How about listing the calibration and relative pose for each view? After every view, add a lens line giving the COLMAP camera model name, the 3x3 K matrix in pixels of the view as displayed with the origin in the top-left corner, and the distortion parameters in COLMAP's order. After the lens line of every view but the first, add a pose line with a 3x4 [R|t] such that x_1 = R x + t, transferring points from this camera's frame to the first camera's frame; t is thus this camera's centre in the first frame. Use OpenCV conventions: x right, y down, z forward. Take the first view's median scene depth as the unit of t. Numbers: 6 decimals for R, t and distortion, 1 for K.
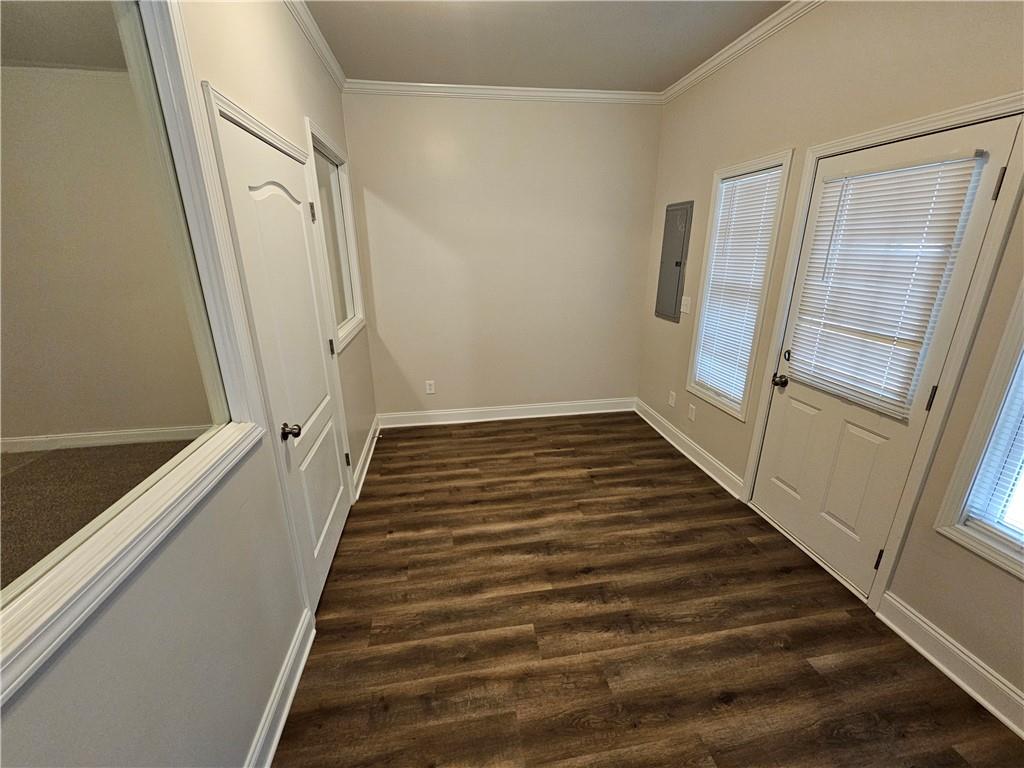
lens RADIAL K [[418.6, 0, 505.3], [0, 418.6, 381.7], [0, 0, 1]] dist [-0.005610, 0.000960]
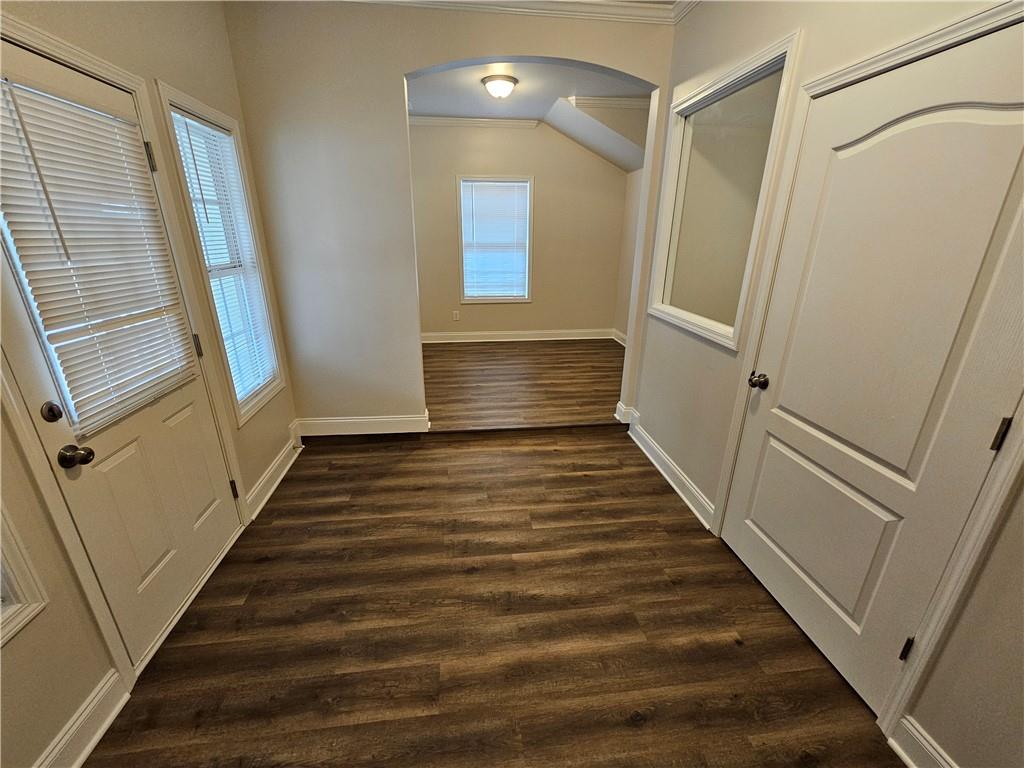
lens RADIAL K [[418.6, 0, 514.0], [0, 418.6, 377.8], [0, 0, 1]] dist [-0.005610, 0.000960]
pose [[-0.999813, -0.005818, 0.018429, 0.091355], [0.006425, 0.799301, 0.600897, -0.459223], [-0.018226, 0.600903, -0.799114, 1.546181]]
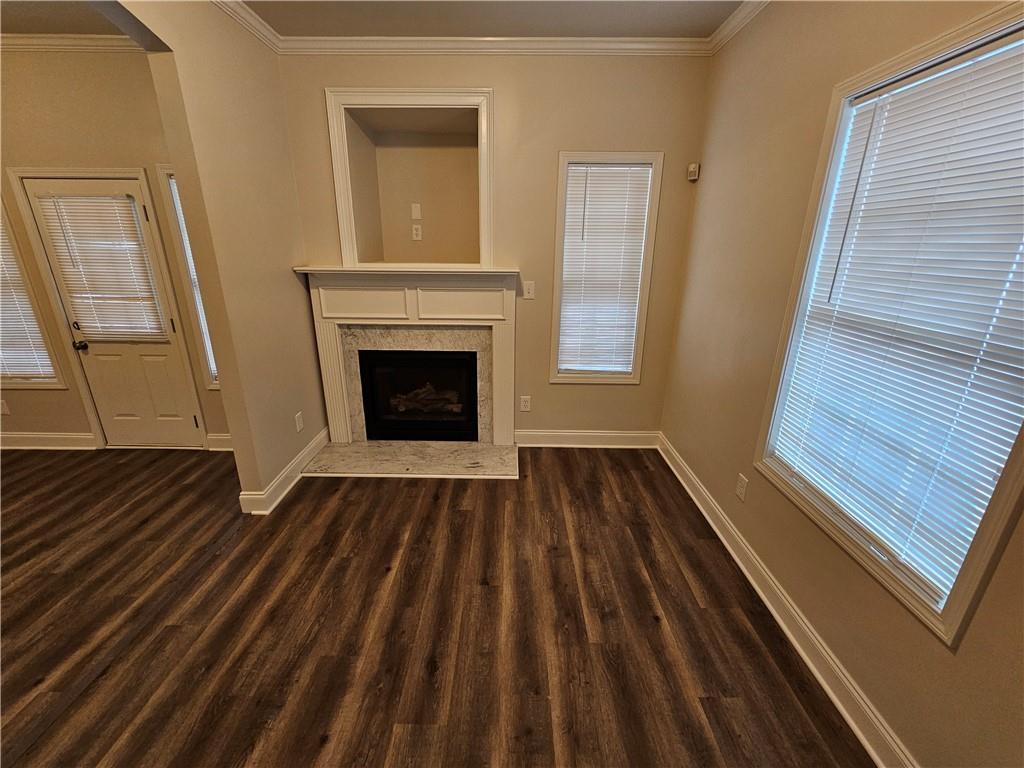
lens RADIAL K [[418.6, 0, 514.2], [0, 418.6, 380.7], [0, 0, 1]] dist [-0.005610, 0.000960]
pose [[0.153124, -0.299152, 0.941839, -0.459797], [0.290535, 0.924586, 0.246436, 0.198554], [-0.944533, 0.235902, 0.228490, -0.646647]]
